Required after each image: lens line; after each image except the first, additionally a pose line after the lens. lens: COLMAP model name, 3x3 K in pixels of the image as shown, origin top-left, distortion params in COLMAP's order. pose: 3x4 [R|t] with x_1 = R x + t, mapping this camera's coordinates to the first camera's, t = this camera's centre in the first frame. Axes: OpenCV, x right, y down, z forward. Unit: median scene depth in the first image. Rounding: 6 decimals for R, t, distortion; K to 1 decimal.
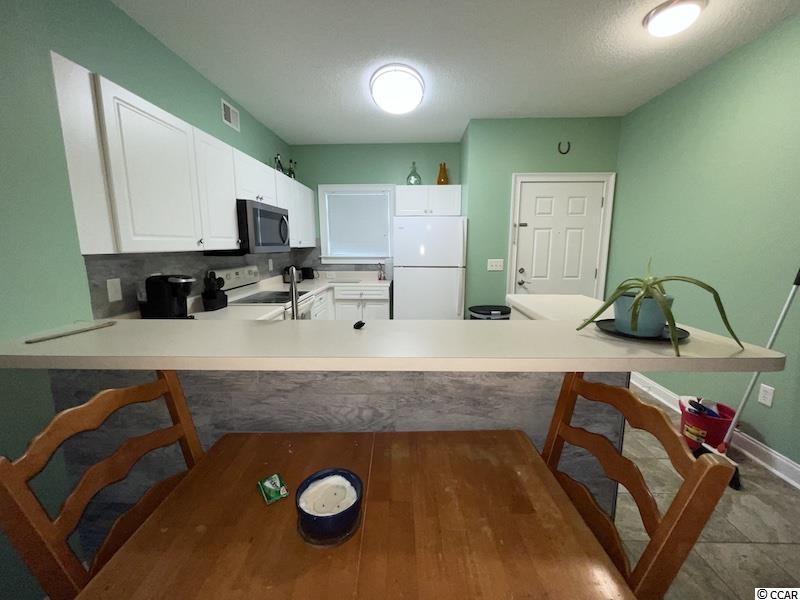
lens RADIAL K [[320.8, 0, 397.8], [0, 320.8, 296.0], [0, 0, 1]] dist [-0.004813, 0.000127]
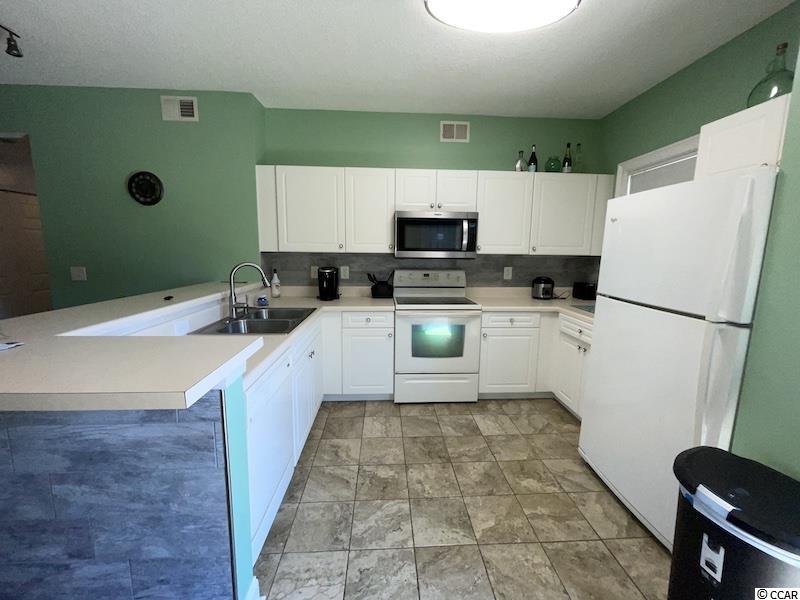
lens RADIAL K [[320.8, 0, 401.9], [0, 320.8, 298.5], [0, 0, 1]] dist [-0.004813, 0.000127]
pose [[0.095239, 0.154177, -0.983442, 0.496367], [-0.173269, 0.975420, 0.136140, -0.102892], [0.980259, 0.157435, 0.119612, 0.629927]]
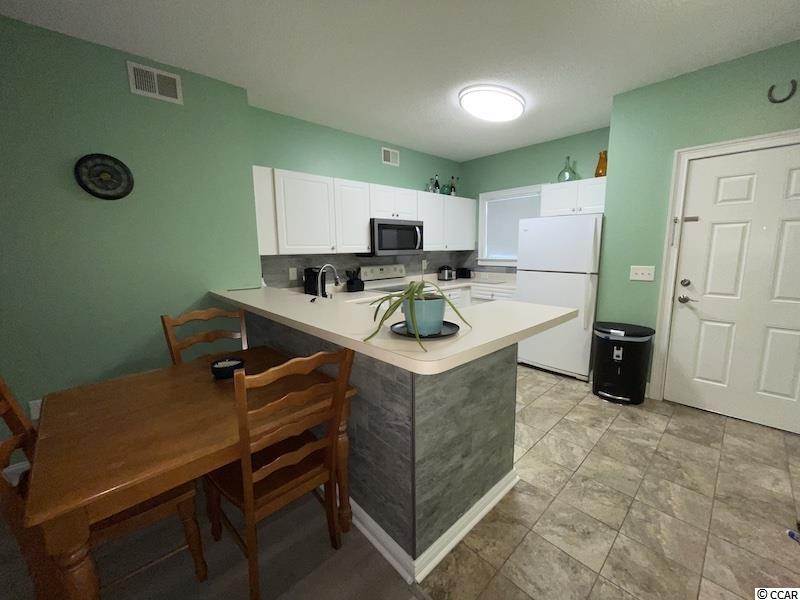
lens RADIAL K [[320.8, 0, 401.9], [0, 320.8, 298.8], [0, 0, 1]] dist [-0.004813, 0.000127]
pose [[0.711904, 0.102727, -0.694723, 0.442256], [-0.100617, 0.993958, 0.043869, -0.010545], [0.695032, 0.038670, 0.717938, 0.043353]]
